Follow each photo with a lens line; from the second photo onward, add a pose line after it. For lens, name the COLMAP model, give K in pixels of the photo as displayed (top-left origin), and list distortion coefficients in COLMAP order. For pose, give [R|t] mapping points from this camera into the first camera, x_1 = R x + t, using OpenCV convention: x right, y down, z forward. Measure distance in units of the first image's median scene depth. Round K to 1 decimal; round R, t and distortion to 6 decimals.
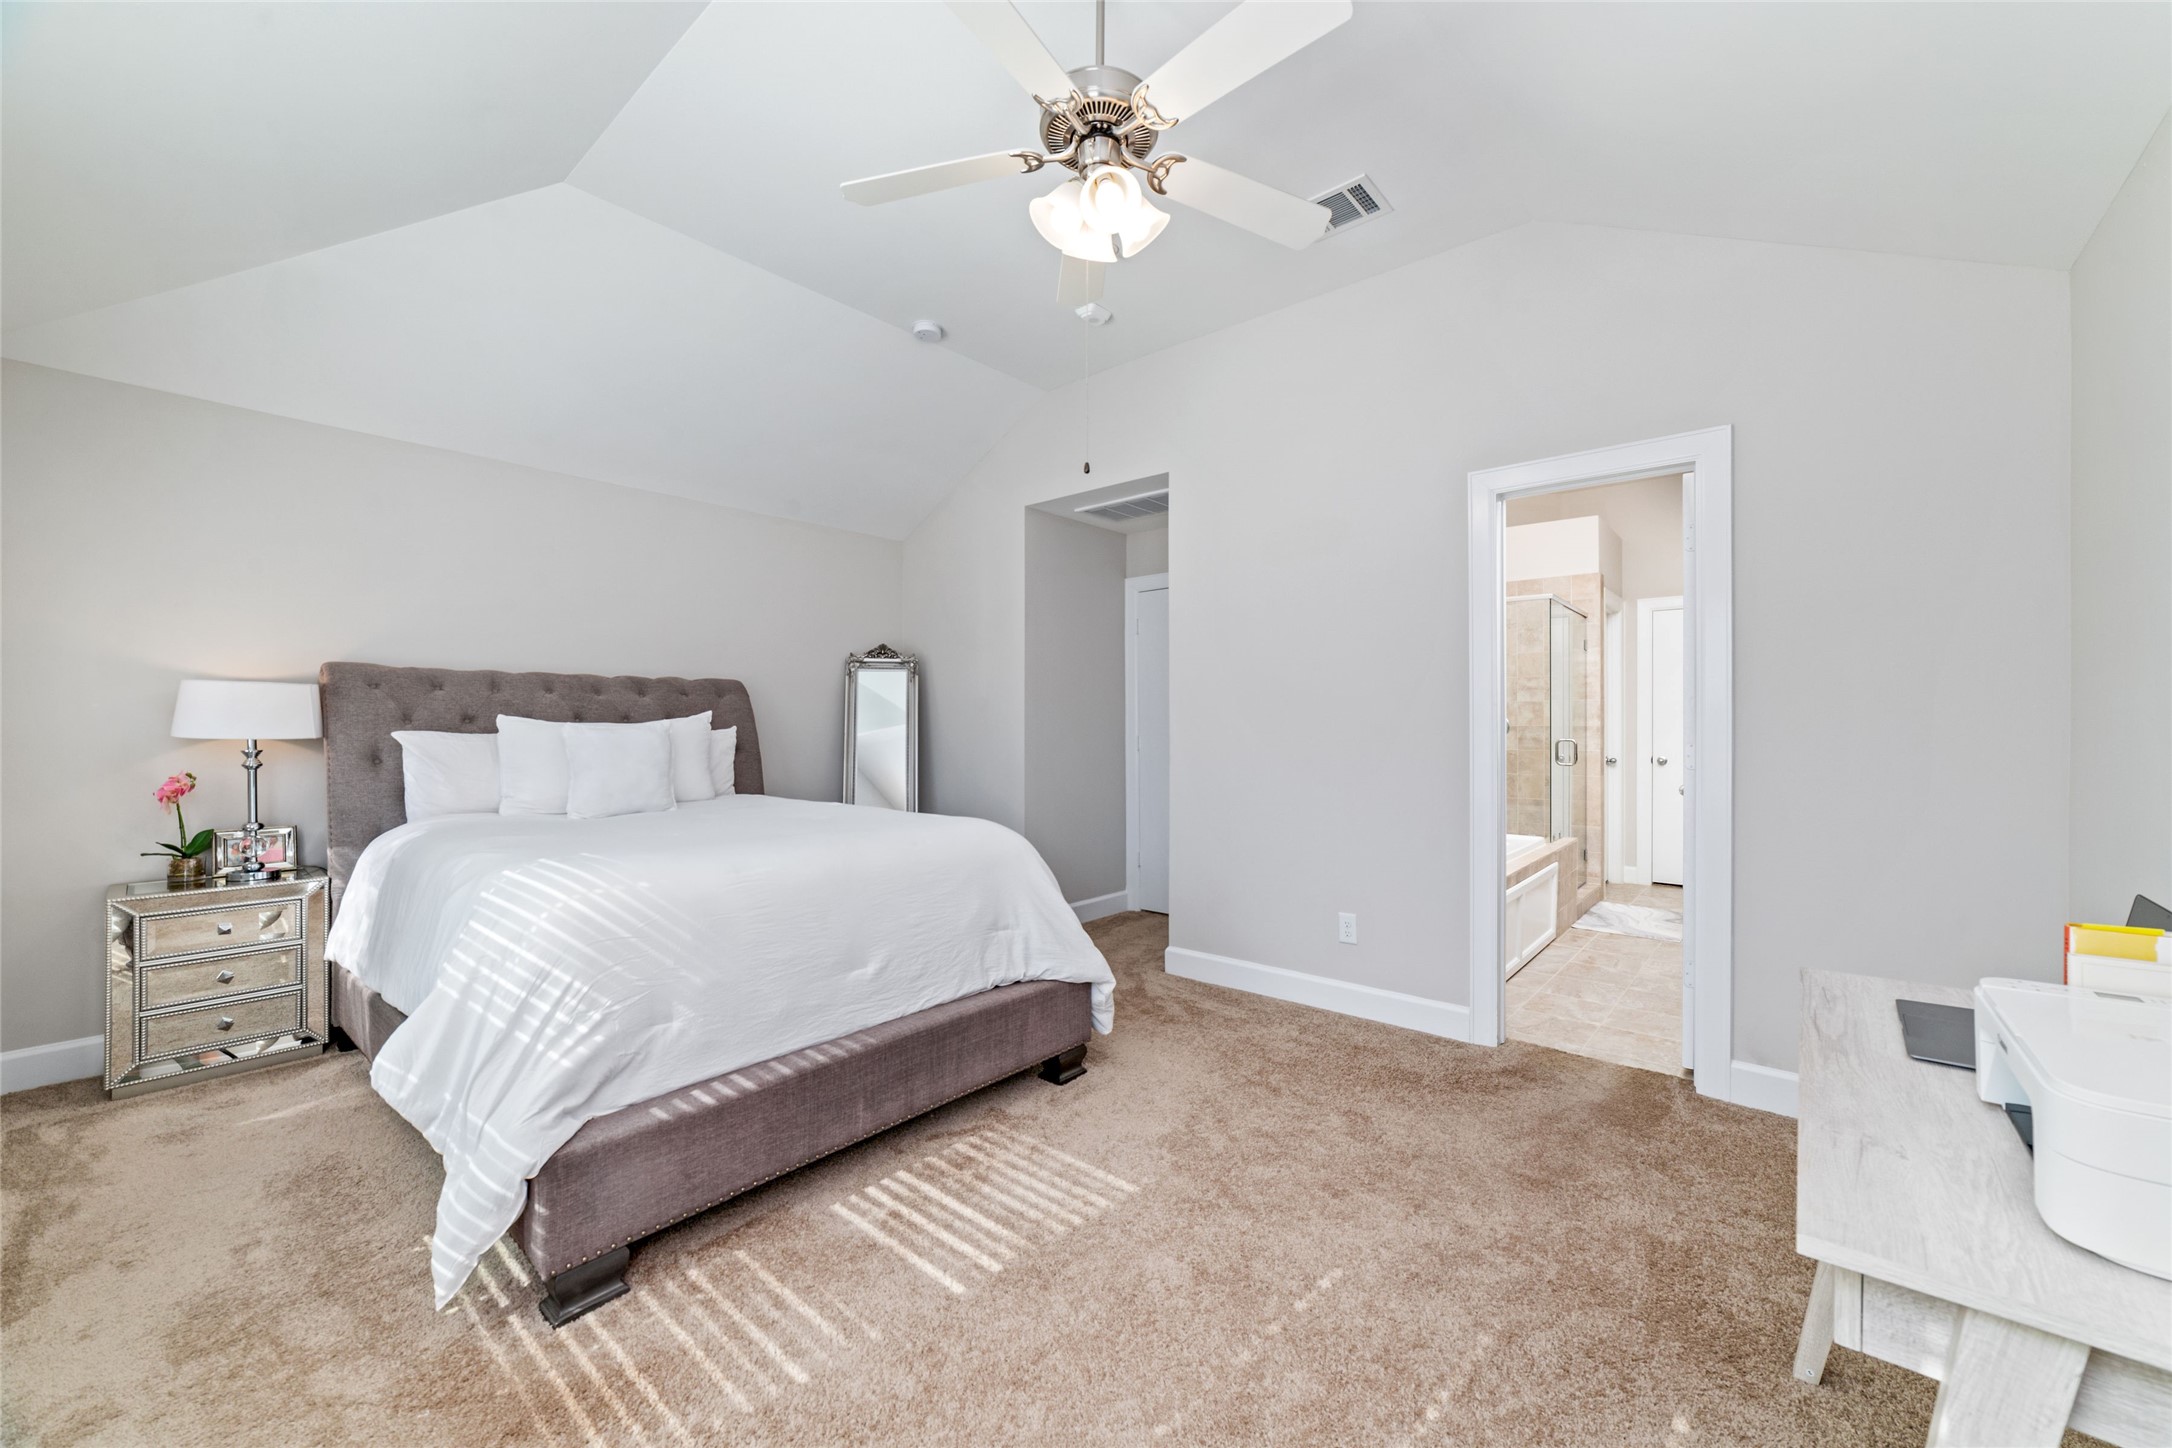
lens RADIAL K [[837.6, 0, 1109.2], [0, 837.6, 723.6], [0, 0, 1]] dist [-0.025824, 0.014522]
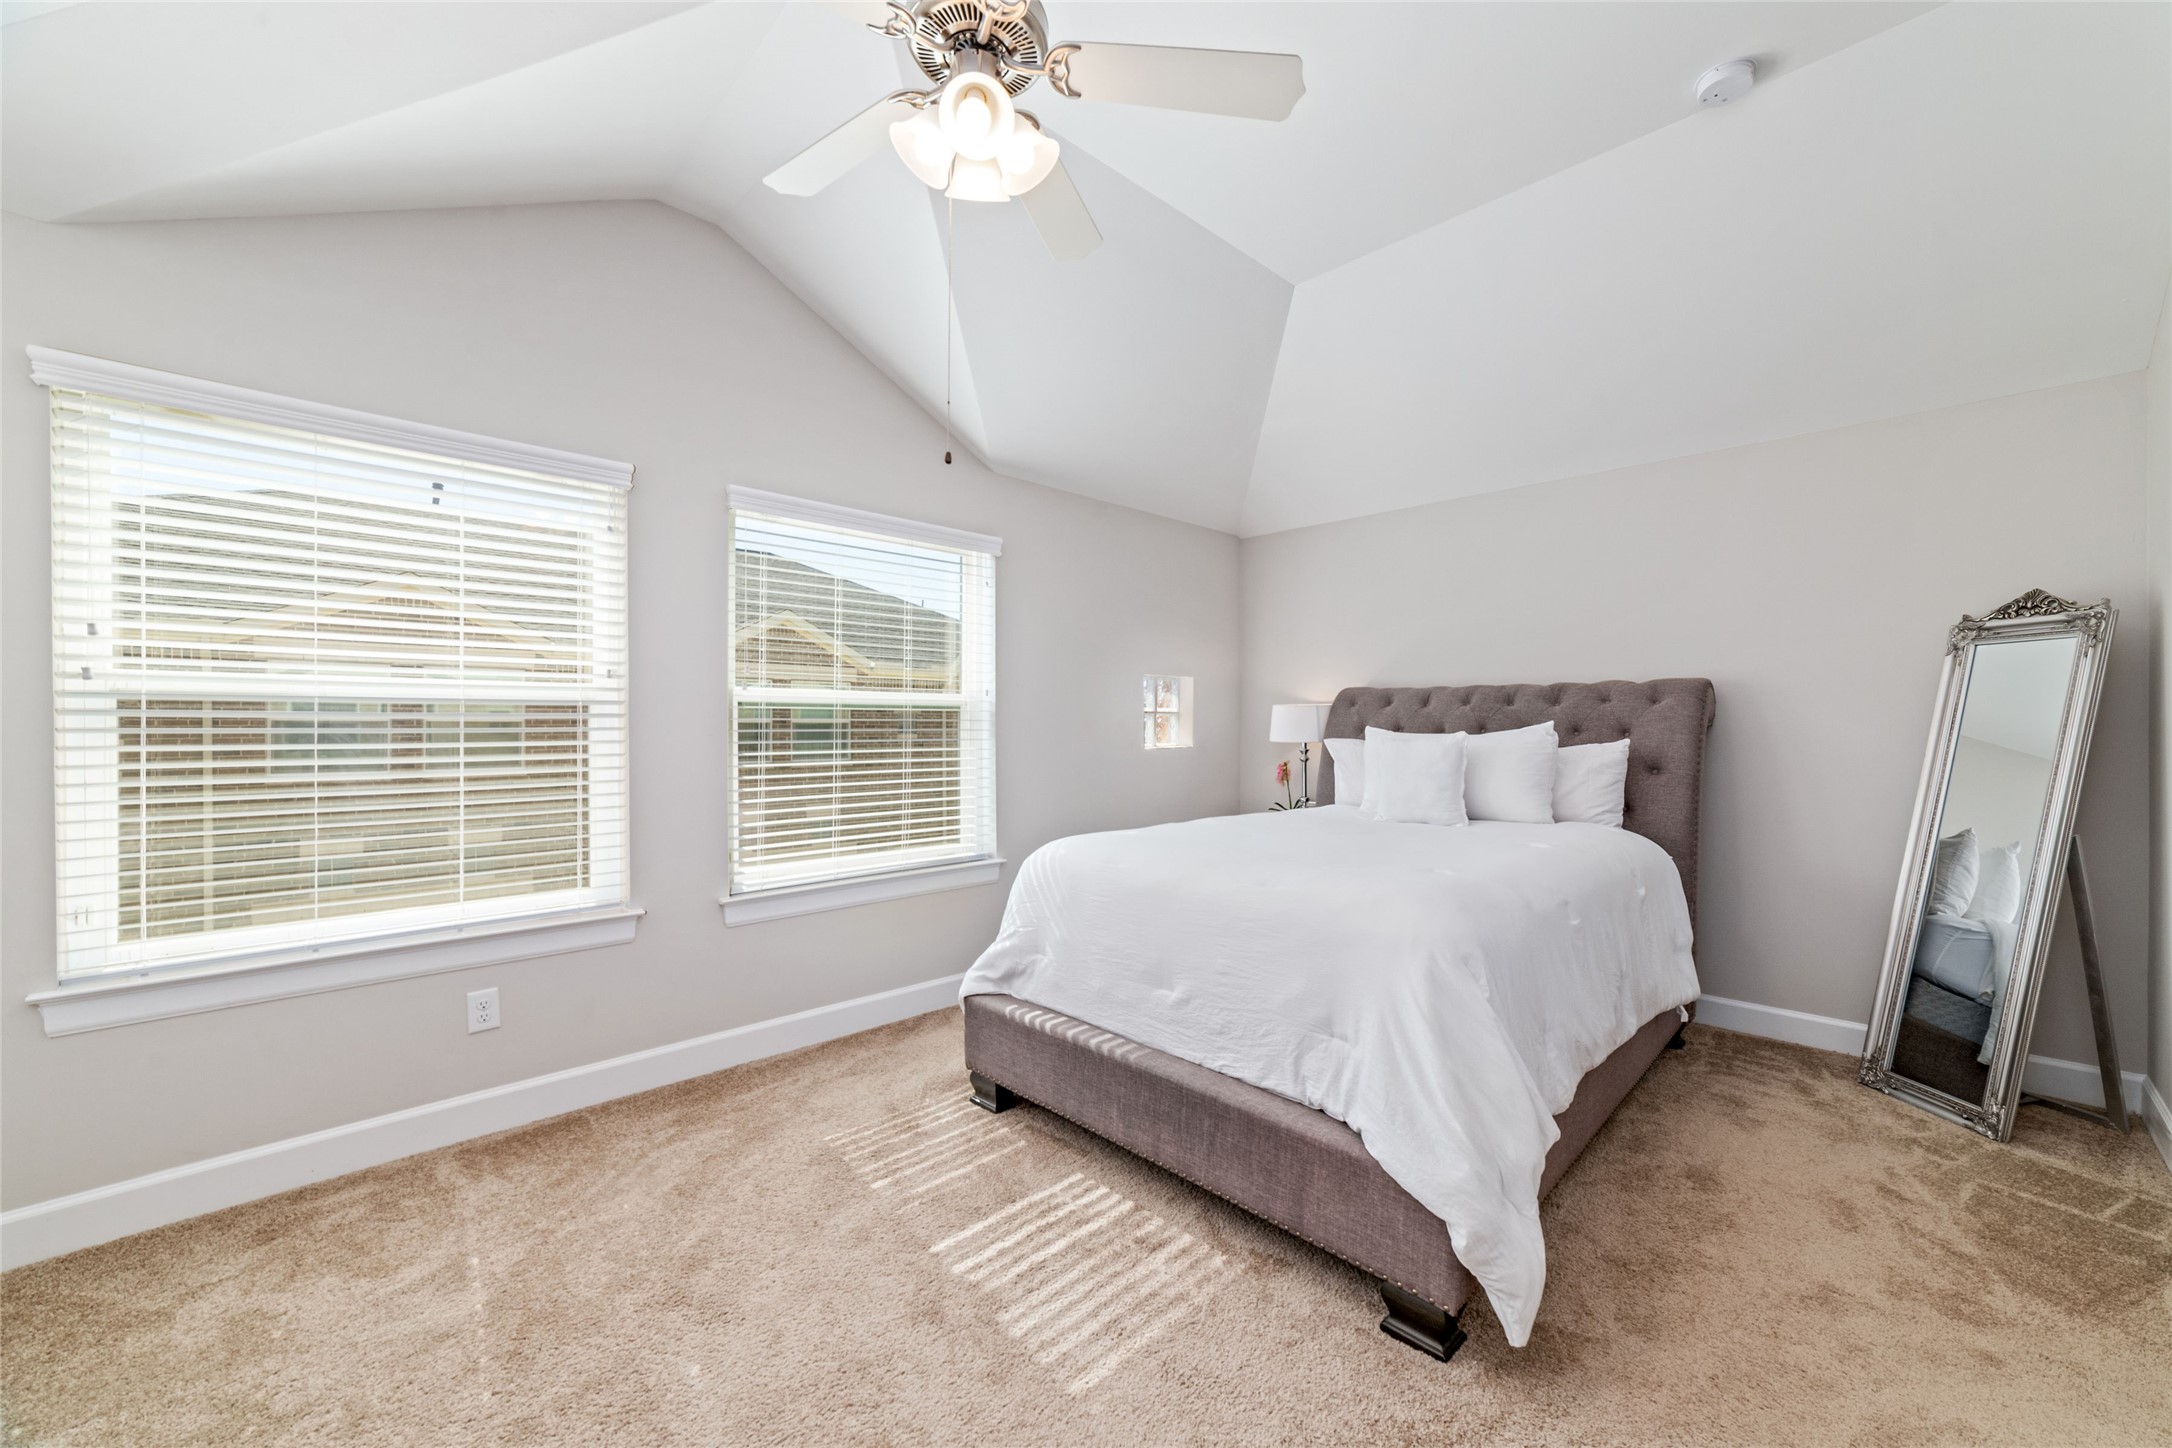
lens RADIAL K [[837.6, 0, 1109.2], [0, 837.6, 723.6], [0, 0, 1]] dist [-0.025824, 0.014522]
pose [[-0.103518, 0.000486, -0.994627, 0.672722], [-0.002507, 0.999997, 0.000750, -0.019510], [0.994624, 0.002571, -0.103516, 1.008648]]
